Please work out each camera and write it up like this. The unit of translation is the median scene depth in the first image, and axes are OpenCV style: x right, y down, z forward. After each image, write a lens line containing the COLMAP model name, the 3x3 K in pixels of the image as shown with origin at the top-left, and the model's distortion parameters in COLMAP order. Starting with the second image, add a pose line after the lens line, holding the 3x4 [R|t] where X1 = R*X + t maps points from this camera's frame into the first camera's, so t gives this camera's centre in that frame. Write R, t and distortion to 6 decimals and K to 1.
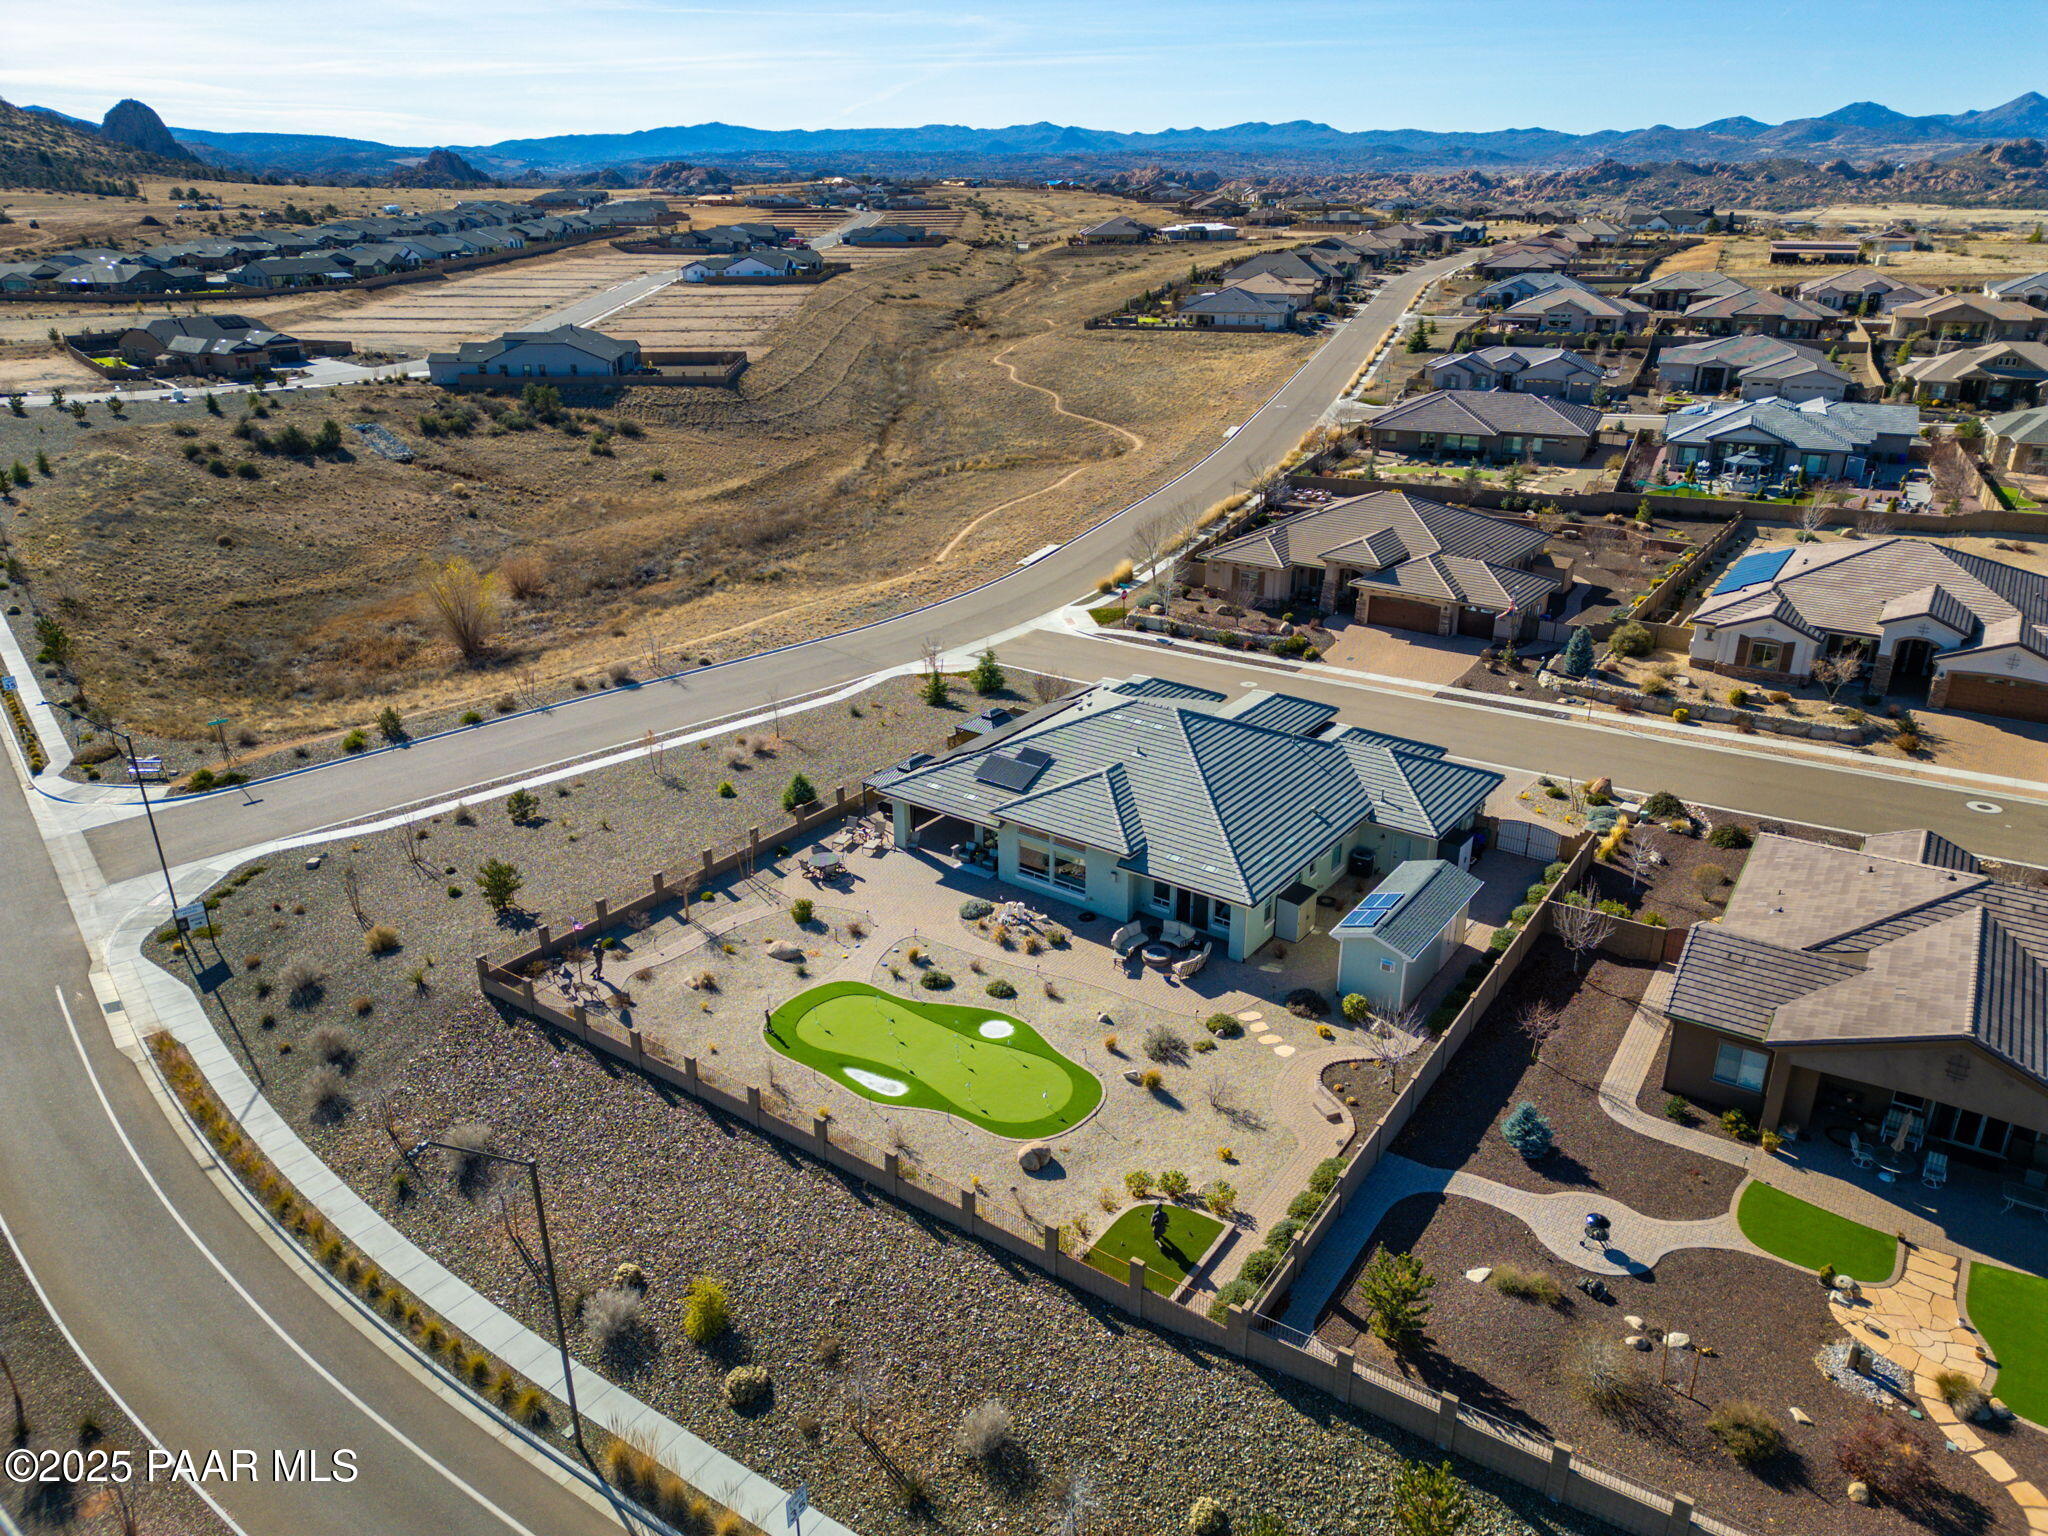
lens RADIAL K [[1414.6, 0, 1024.0], [0, 1414.6, 768.0], [0, 0, 1]] dist [0.101300, -0.107675]
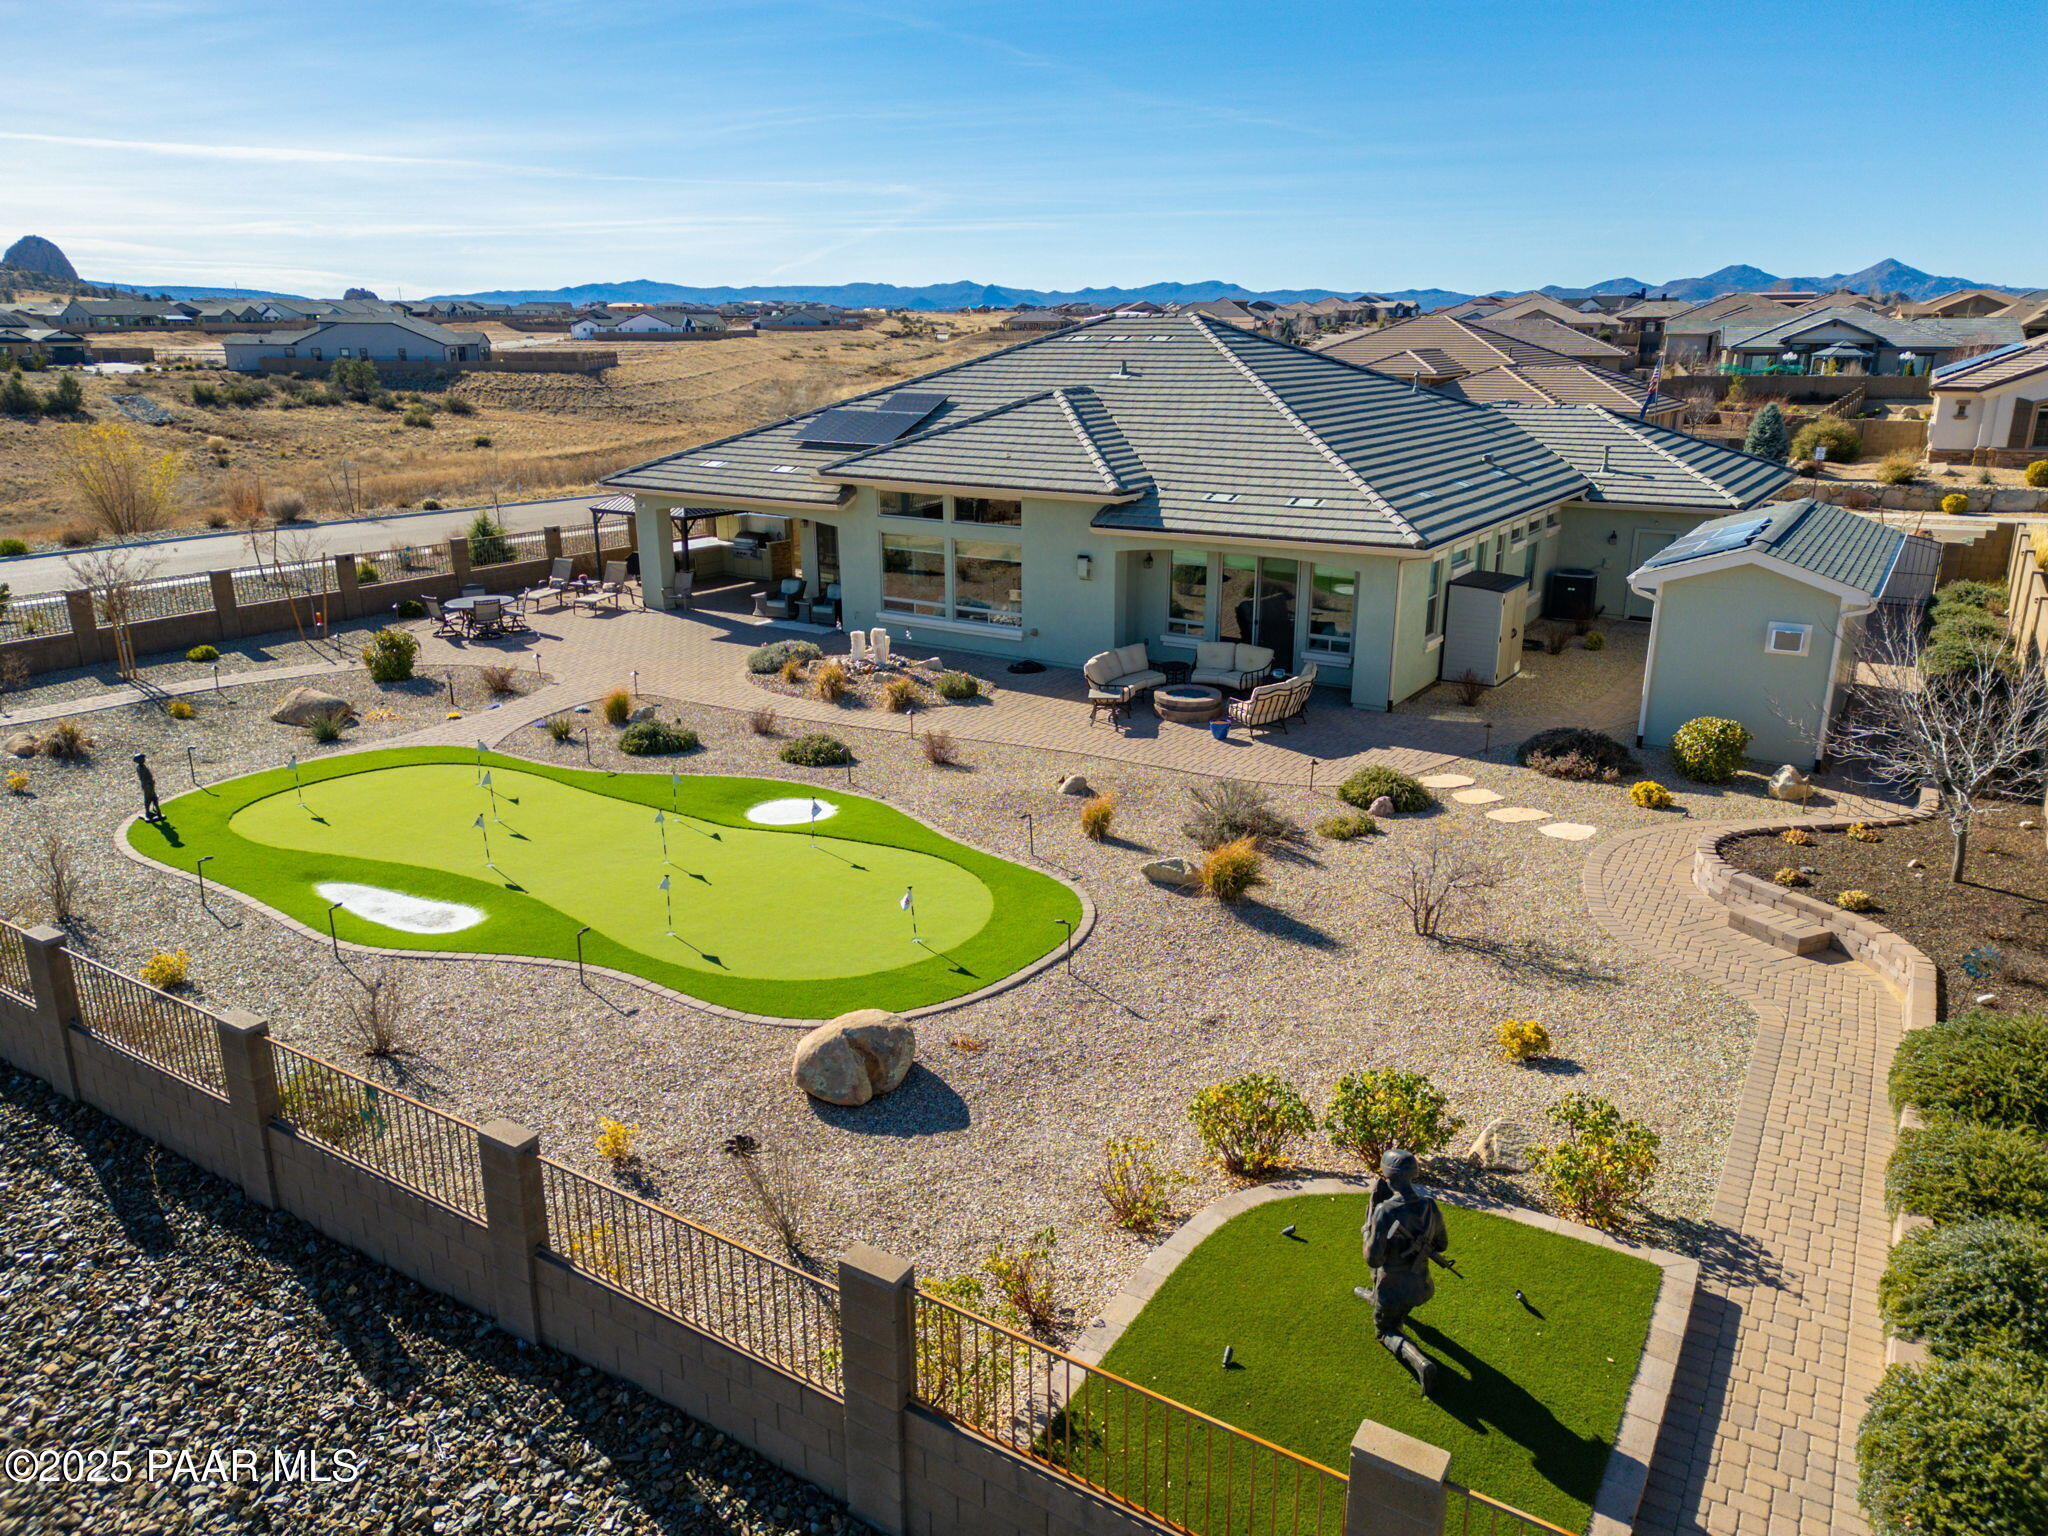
lens RADIAL K [[1426.7, 0, 1034.3], [0, 1426.7, 764.1], [0, 0, 1]] dist [0.059240, -0.043947]
pose [[0.998264, -0.007620, 0.058403, 0.021738], [0.013631, 0.994566, -0.103214, 0.201283], [-0.057299, 0.103831, 0.992943, 0.589131]]
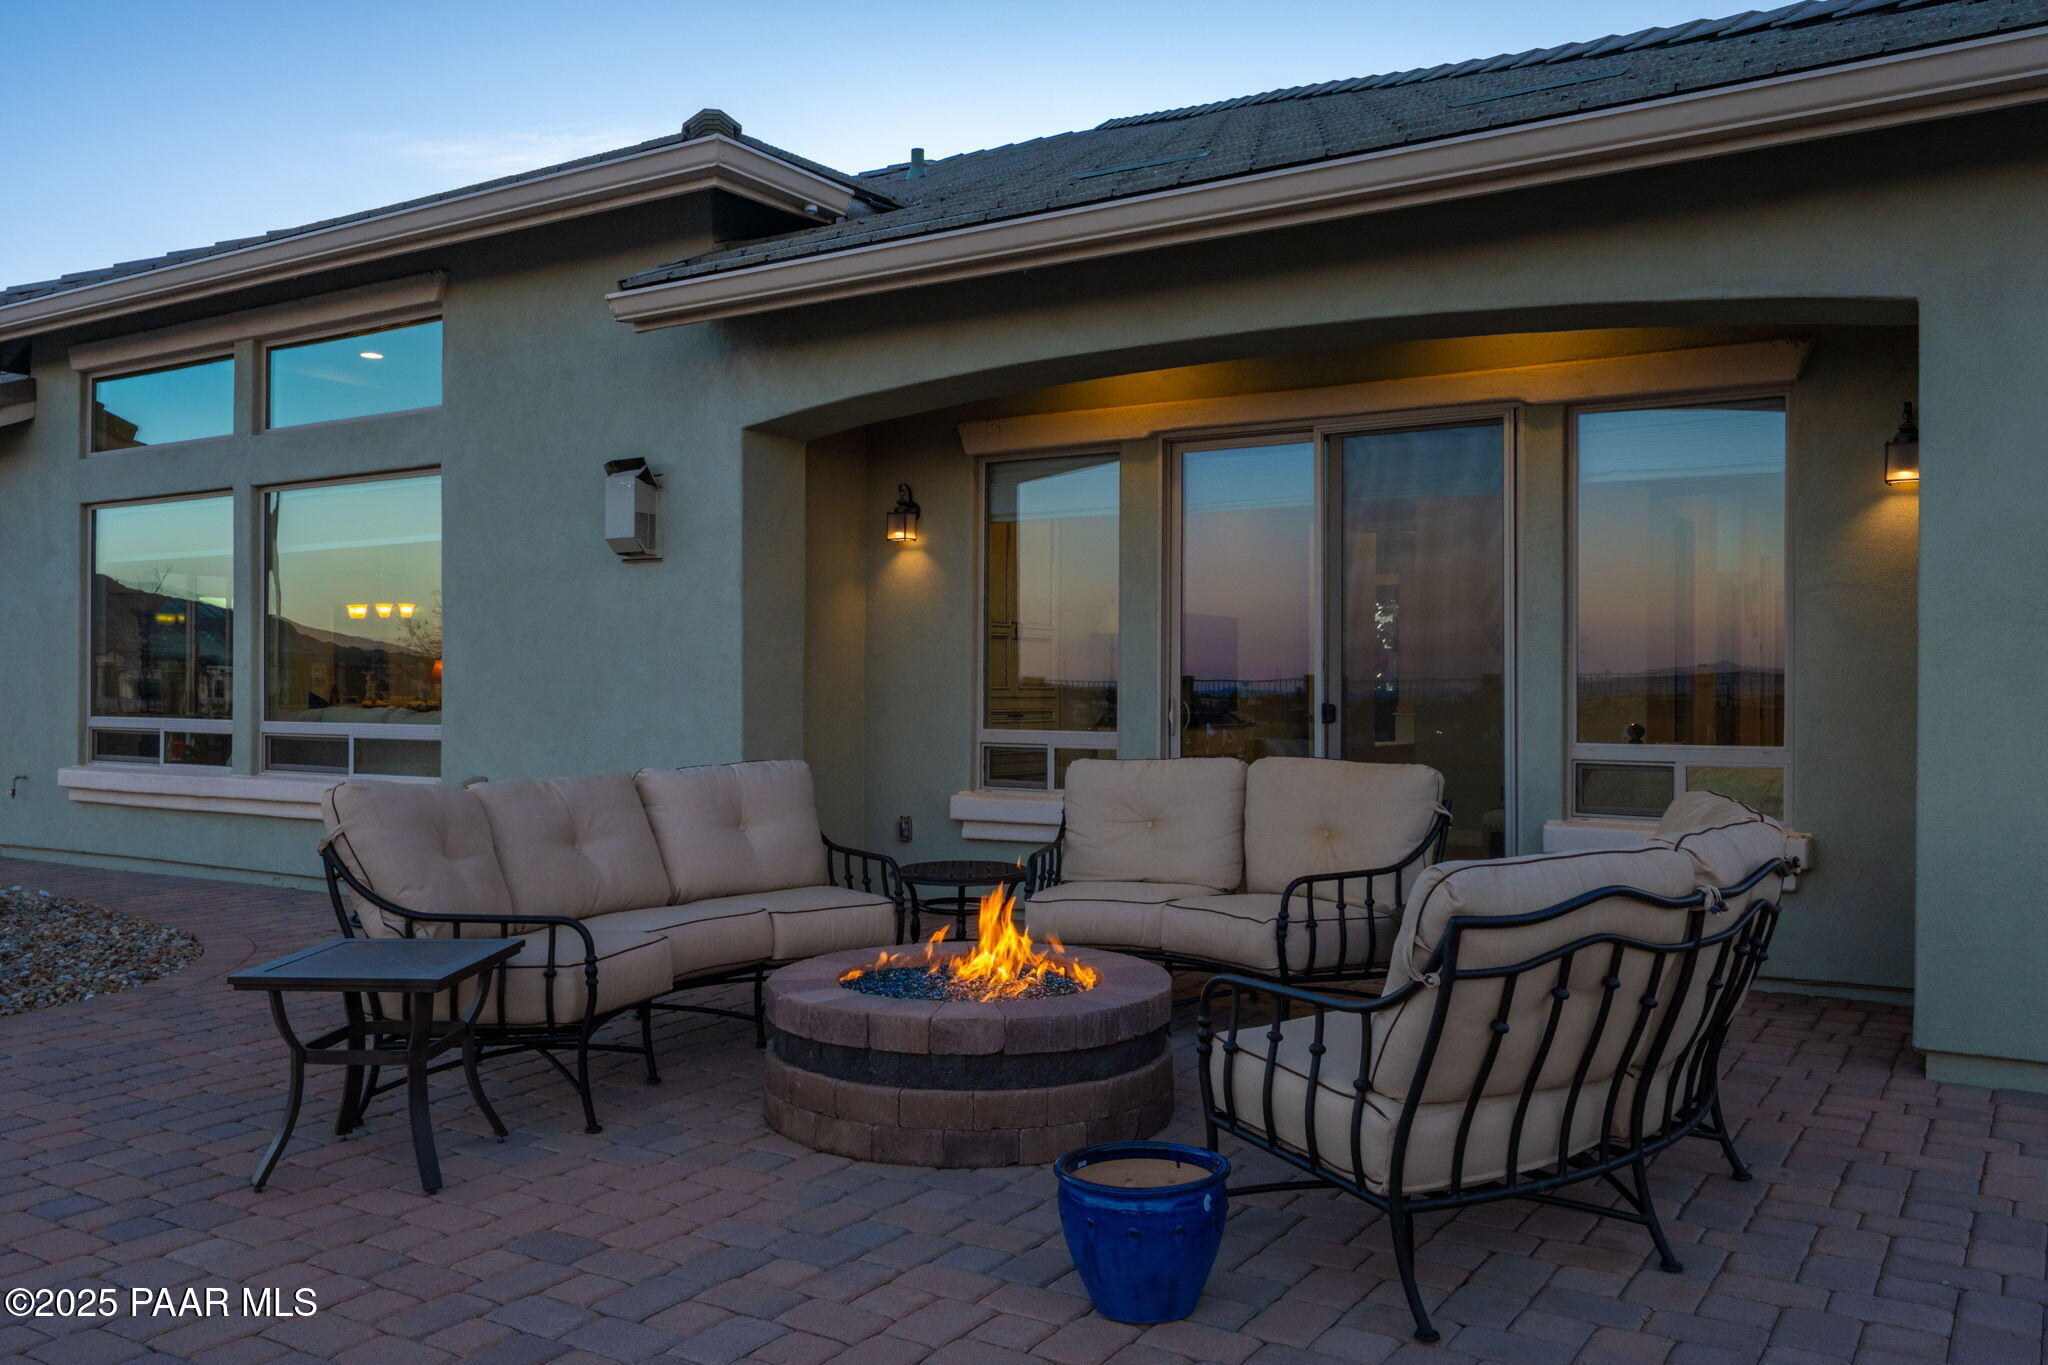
lens RADIAL K [[1636.0, 0, 1024.0], [0, 1636.0, 682.5], [0, 0, 1]] dist [-0.002576, -0.000683]
pose [[0.998164, 0.007040, 0.060160, 0.094257], [0.017029, 0.920543, -0.390269, 0.152647], [-0.058127, 0.390577, 0.918733, 0.947905]]
